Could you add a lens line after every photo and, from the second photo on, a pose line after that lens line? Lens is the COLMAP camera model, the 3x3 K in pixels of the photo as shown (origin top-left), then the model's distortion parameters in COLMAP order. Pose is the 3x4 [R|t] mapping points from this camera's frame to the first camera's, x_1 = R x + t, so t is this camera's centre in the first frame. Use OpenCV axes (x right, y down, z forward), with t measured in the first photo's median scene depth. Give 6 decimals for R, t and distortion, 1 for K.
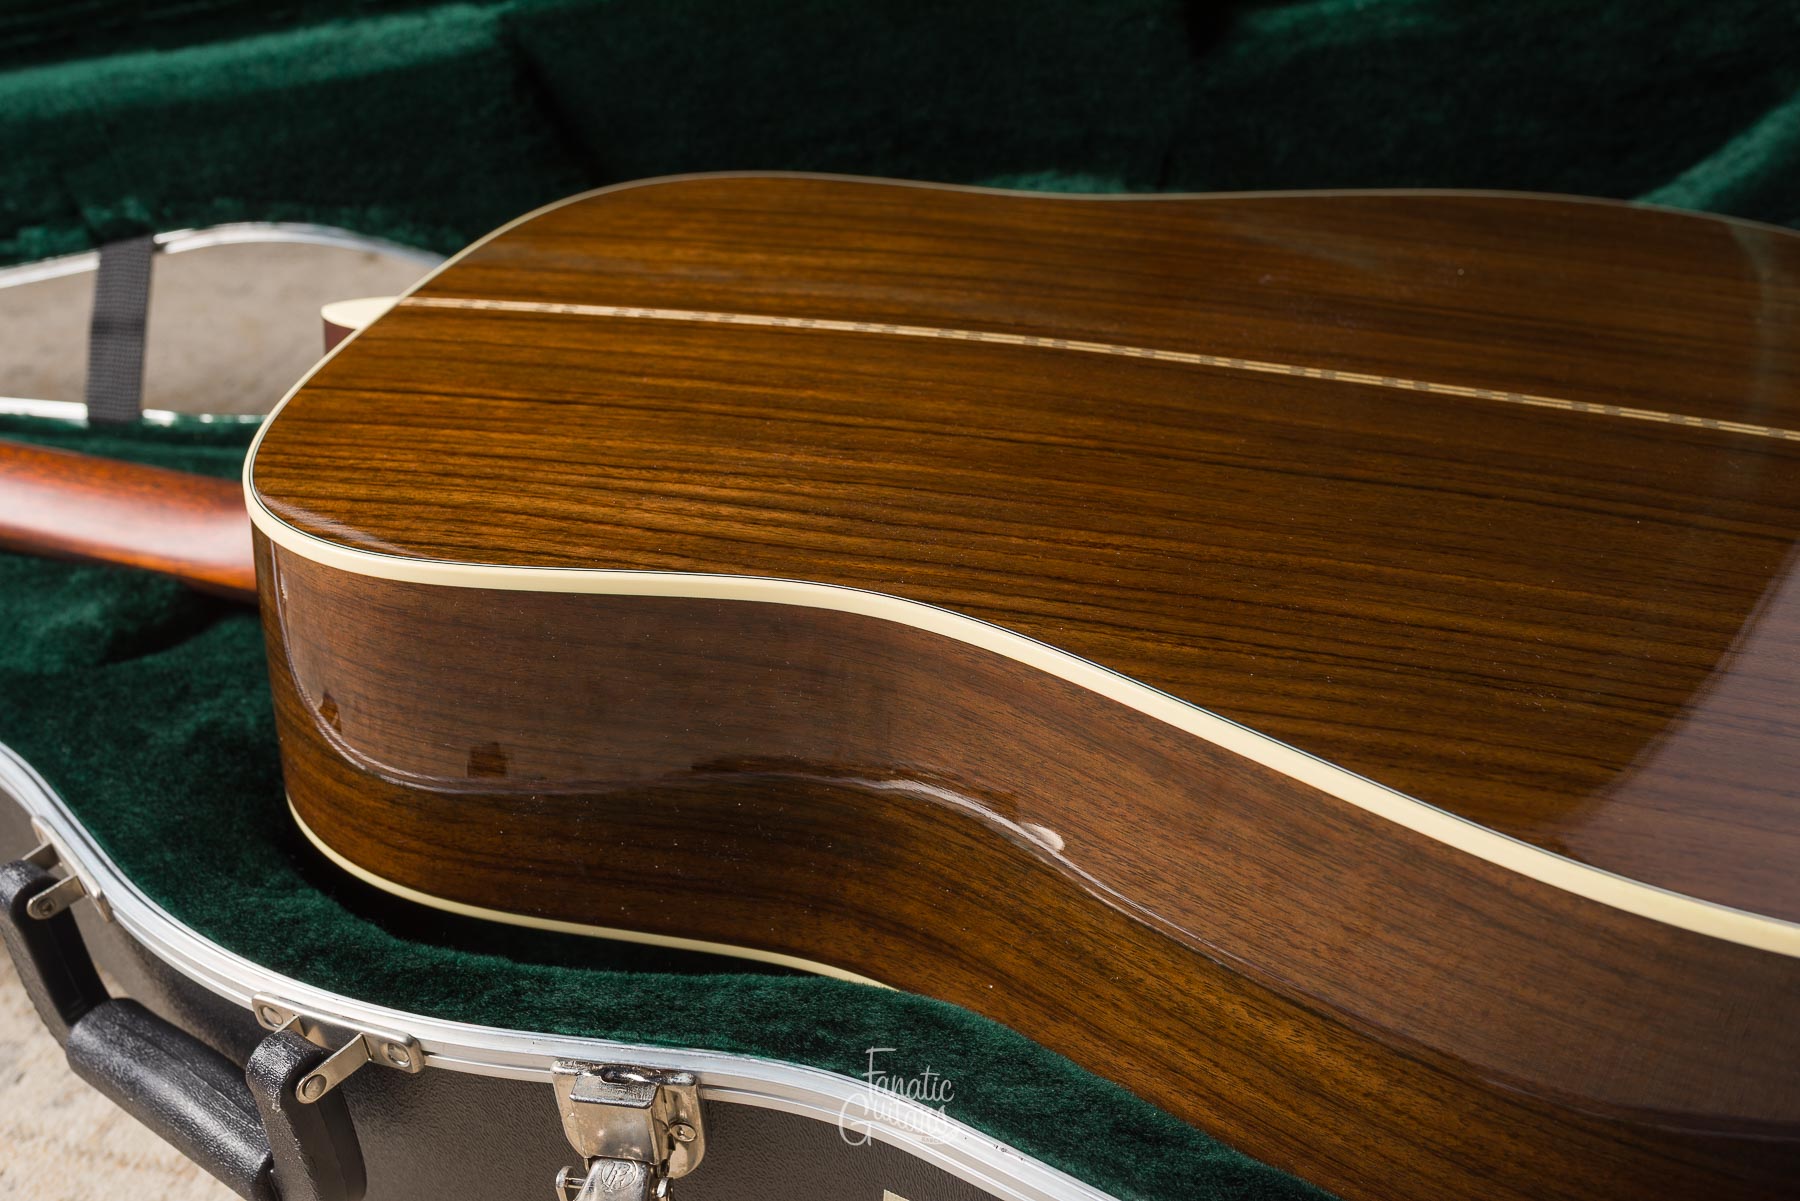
lens RADIAL K [[1767.9, 0, 900.0], [0, 1767.9, 600.5], [0, 0, 1]] dist [-0.000925, 0.010291]
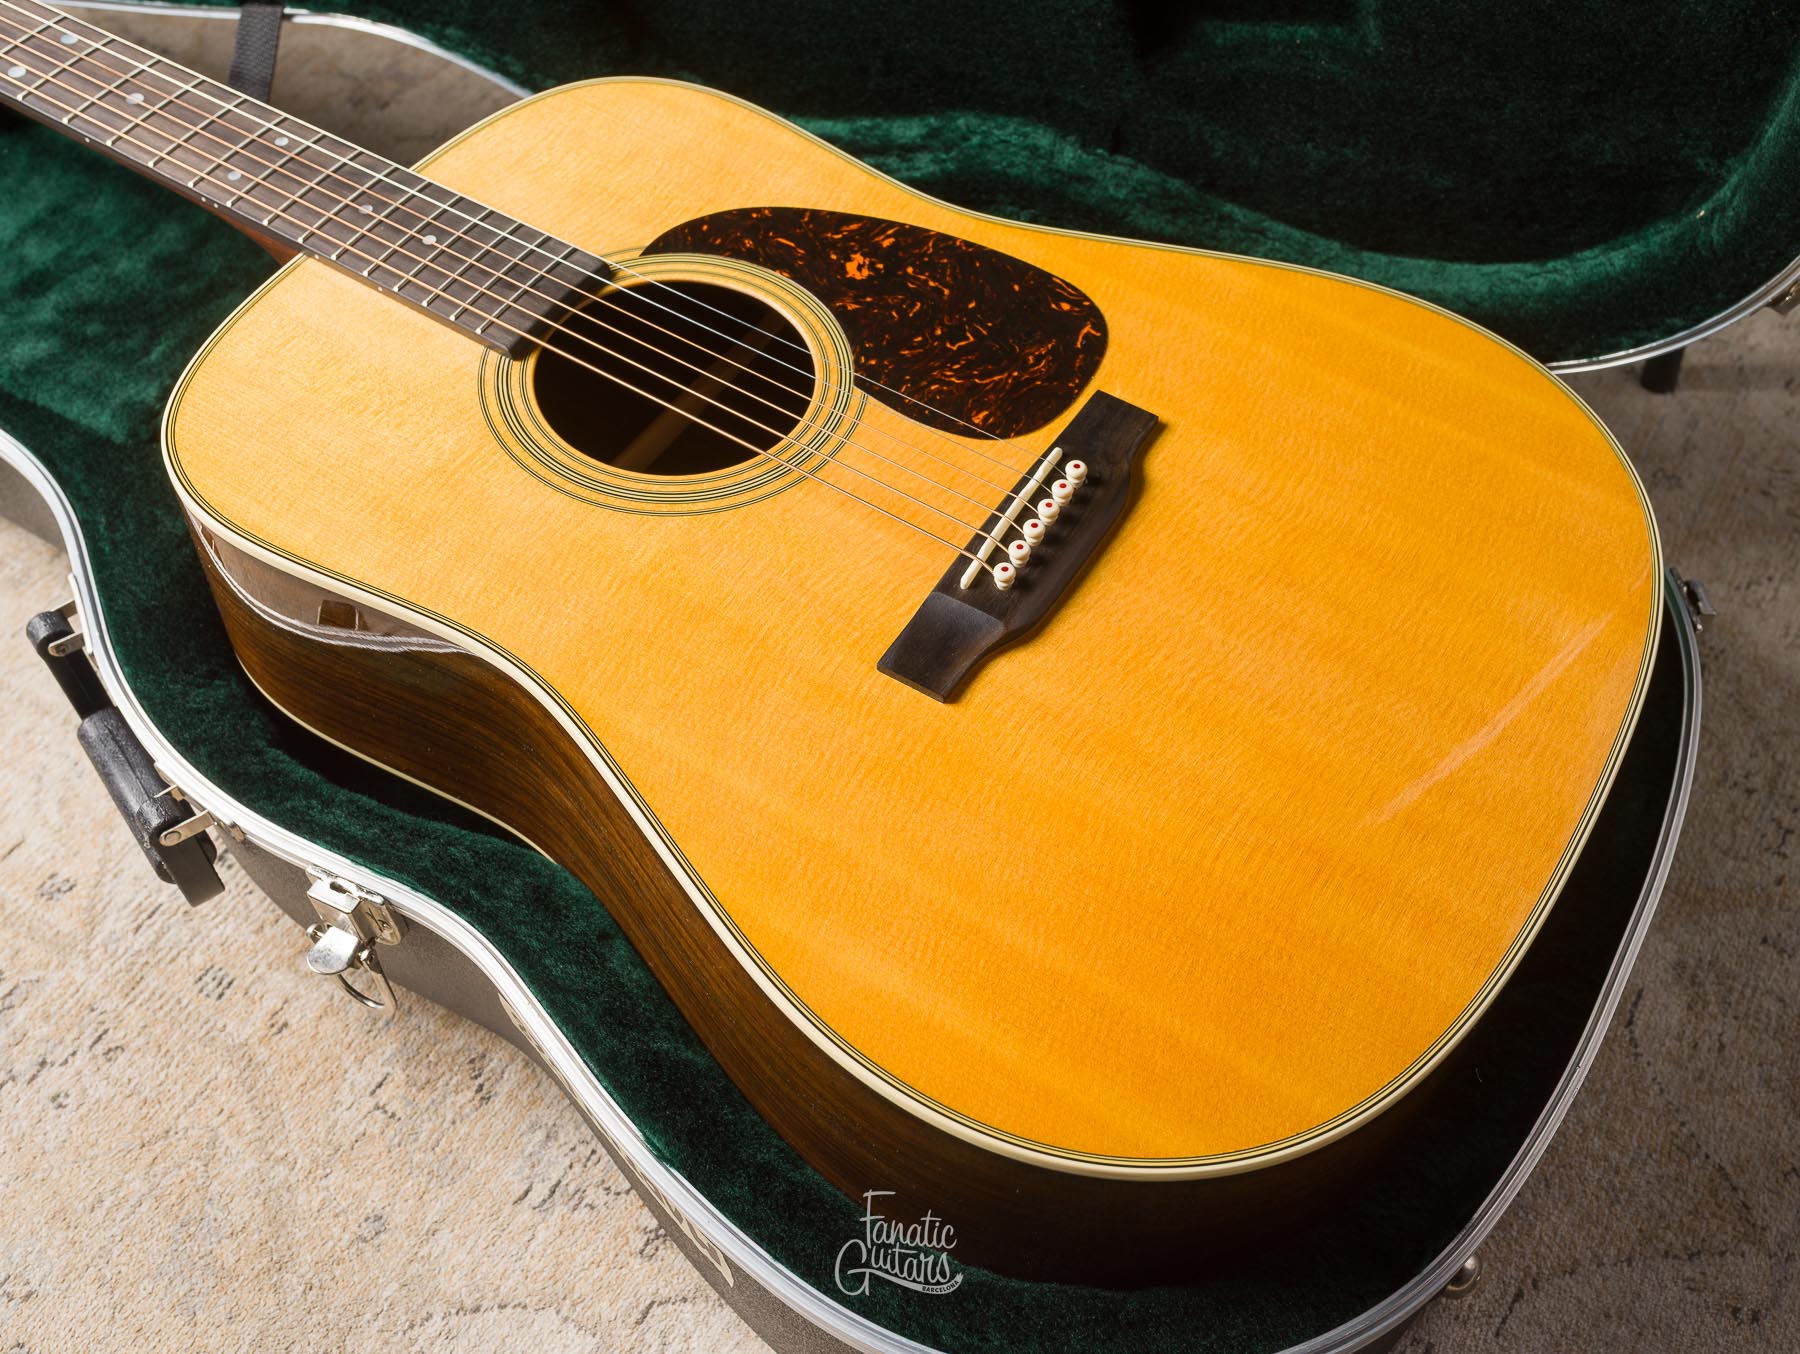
lens RADIAL K [[1963.6, 0, 1013.4], [0, 1963.6, 672.3], [0, 0, 1]] dist [0.000201, 0.005042]
pose [[0.957833, 0.248500, -0.144236, 0.531719], [-0.187320, 0.920717, 0.342333, -0.529550], [0.217870, -0.300880, 0.928442, -0.367419]]
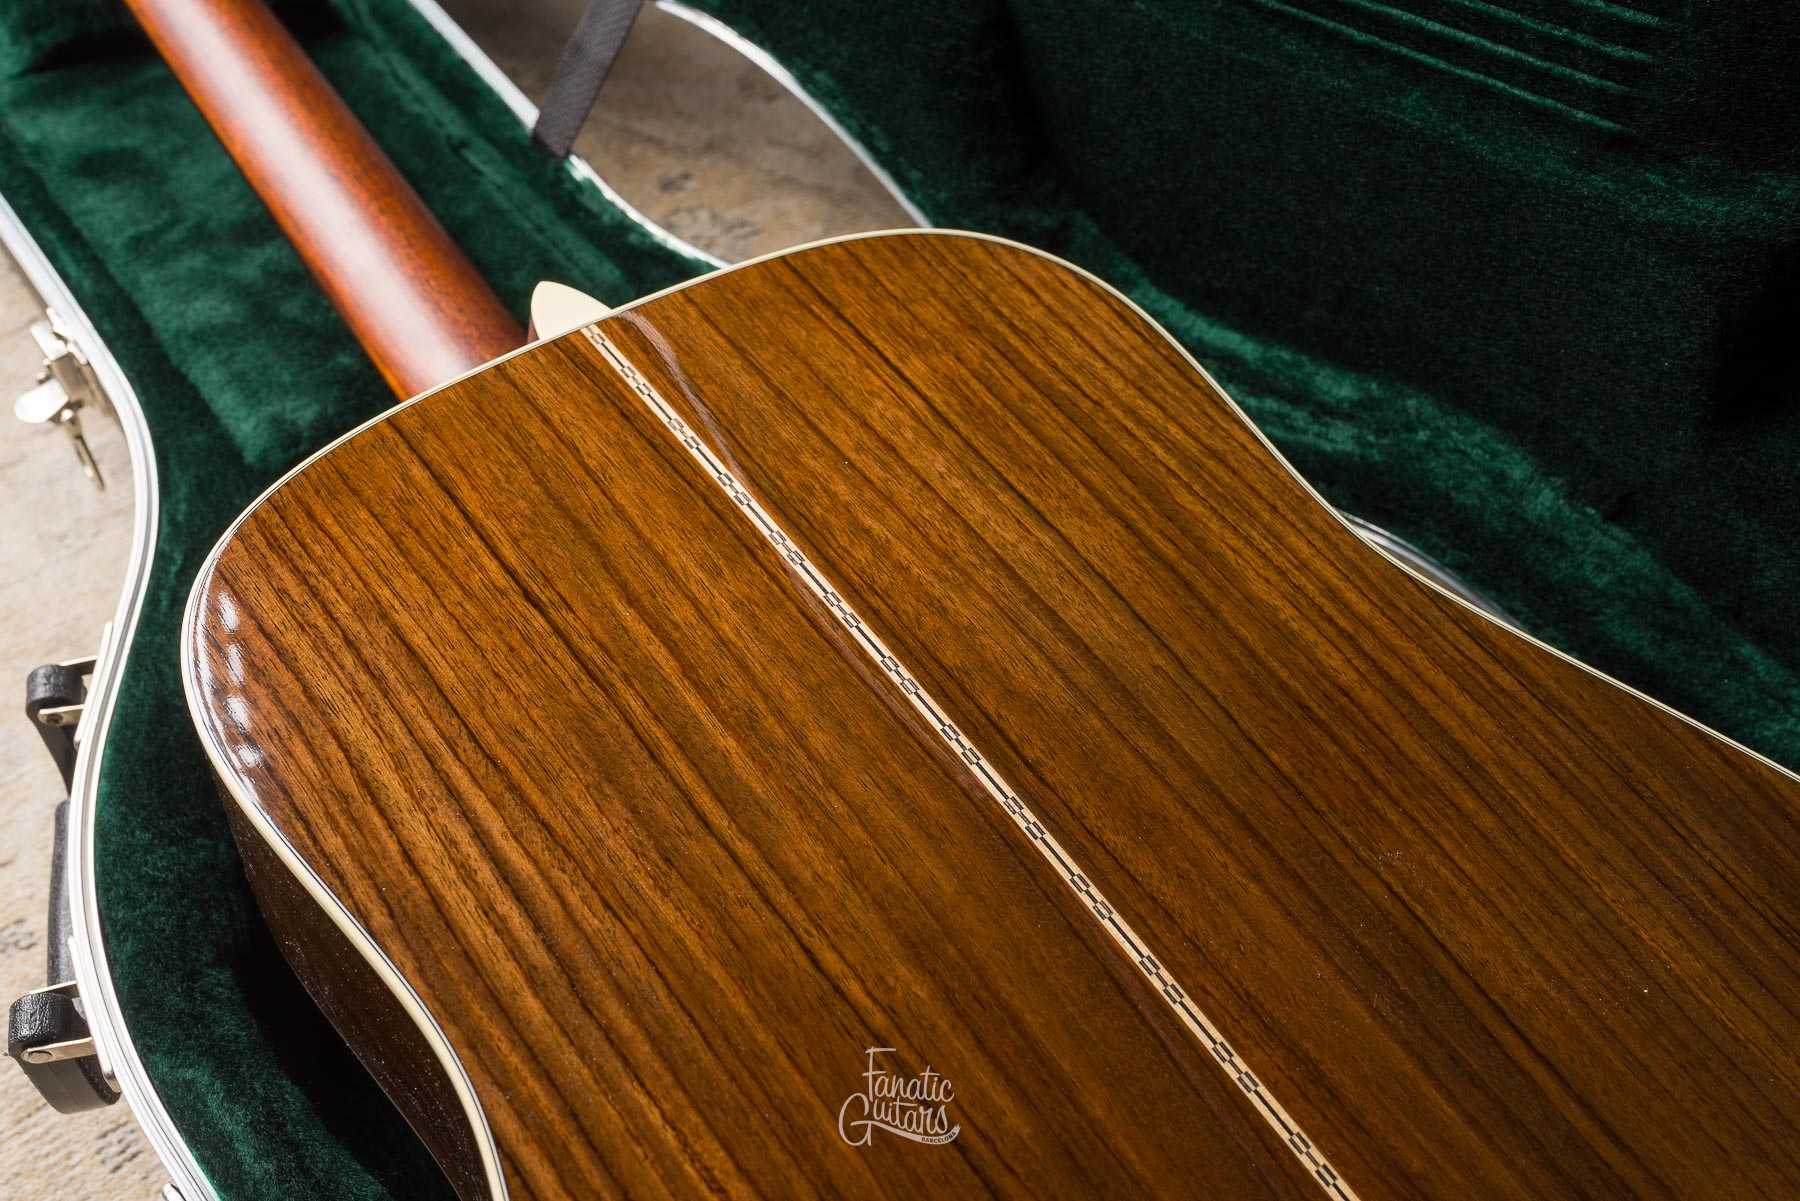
lens RADIAL K [[1767.9, 0, 900.0], [0, 1767.9, 600.5], [0, 0, 1]] dist [-0.000925, 0.010291]
pose [[0.767269, 0.556194, -0.319293, 0.271998], [-0.419459, 0.811826, 0.406193, -0.599988], [0.485132, -0.177729, 0.856189, 0.294255]]
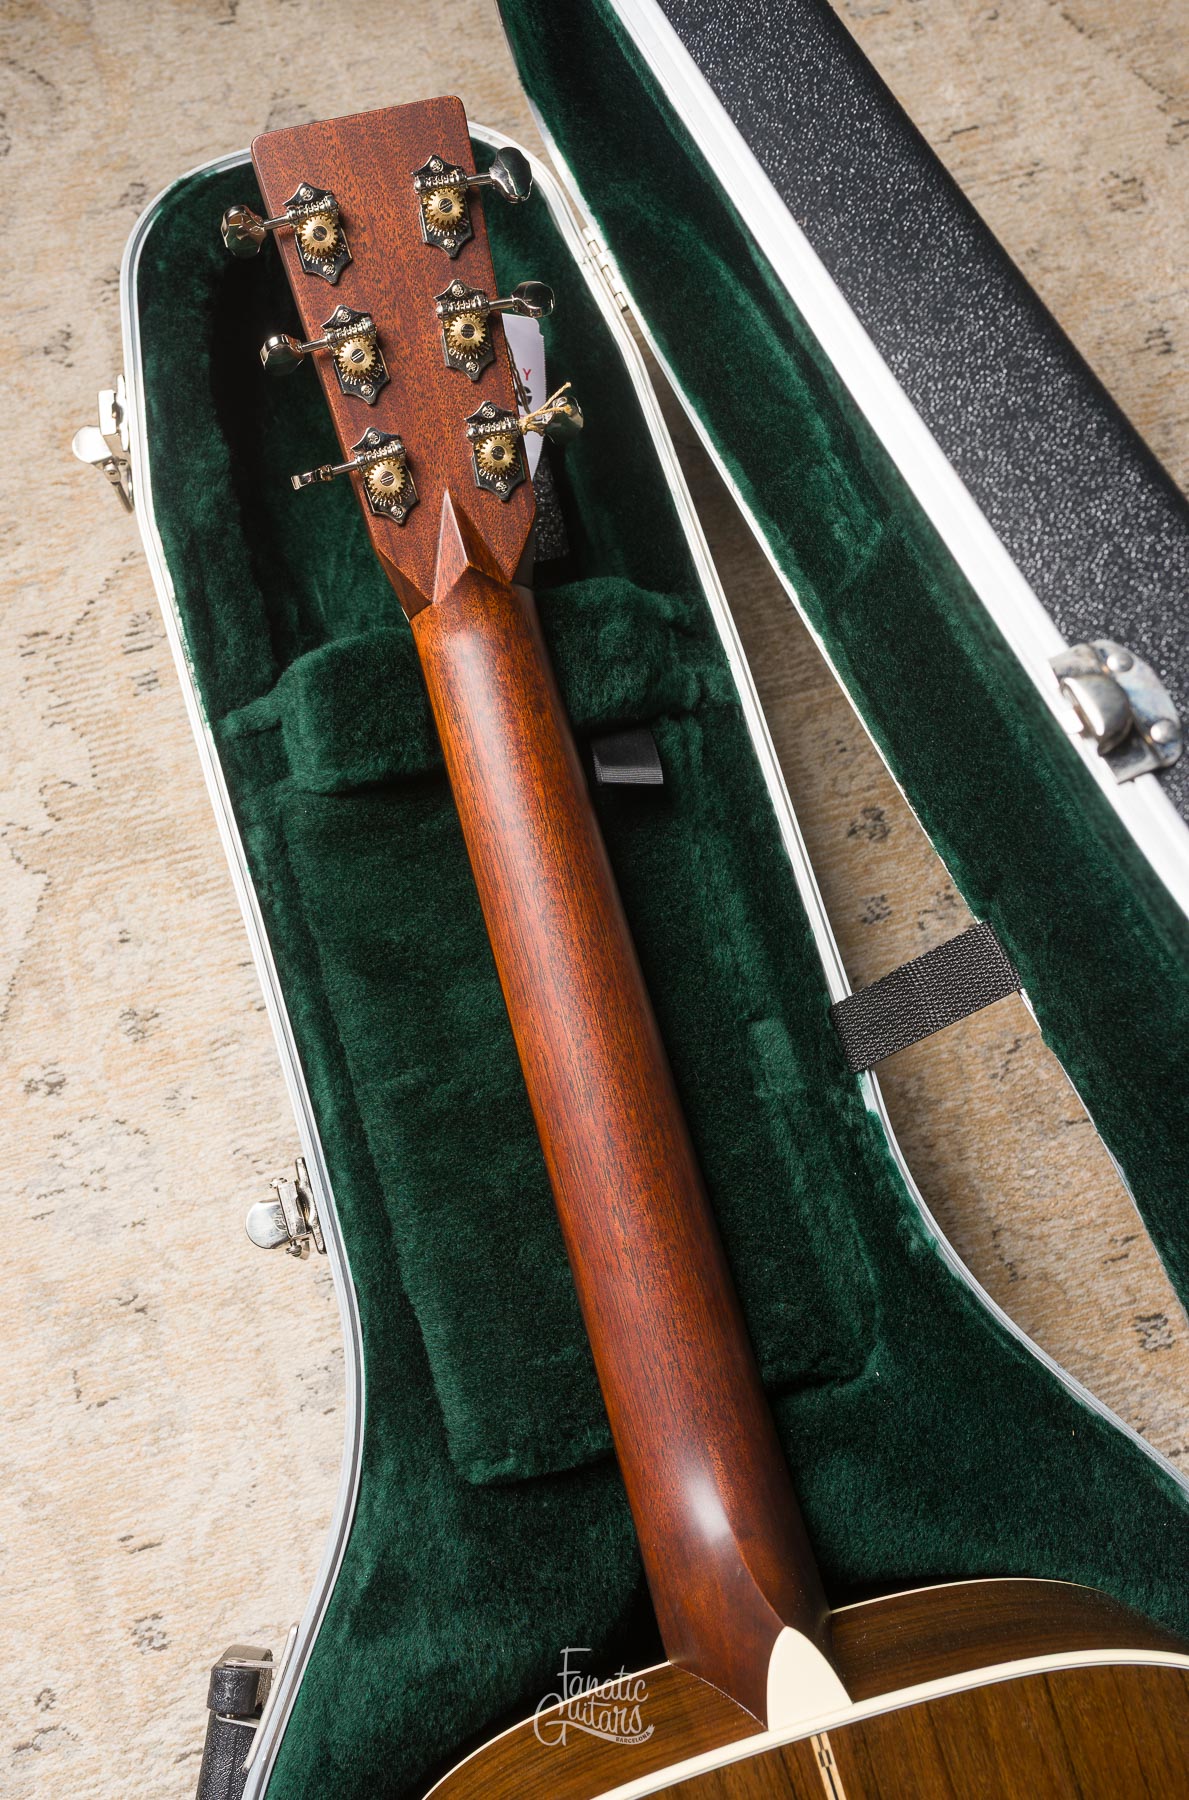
lens RADIAL K [[1855.1, 0, 548.5], [0, 1855.1, 844.3], [0, 0, 1]] dist [-0.000350, -0.002361]
pose [[0.483684, 0.857449, -0.175586, -0.681538], [-0.502234, 0.436205, 0.746650, -1.197193], [0.716806, -0.272958, 0.641626, 0.497320]]
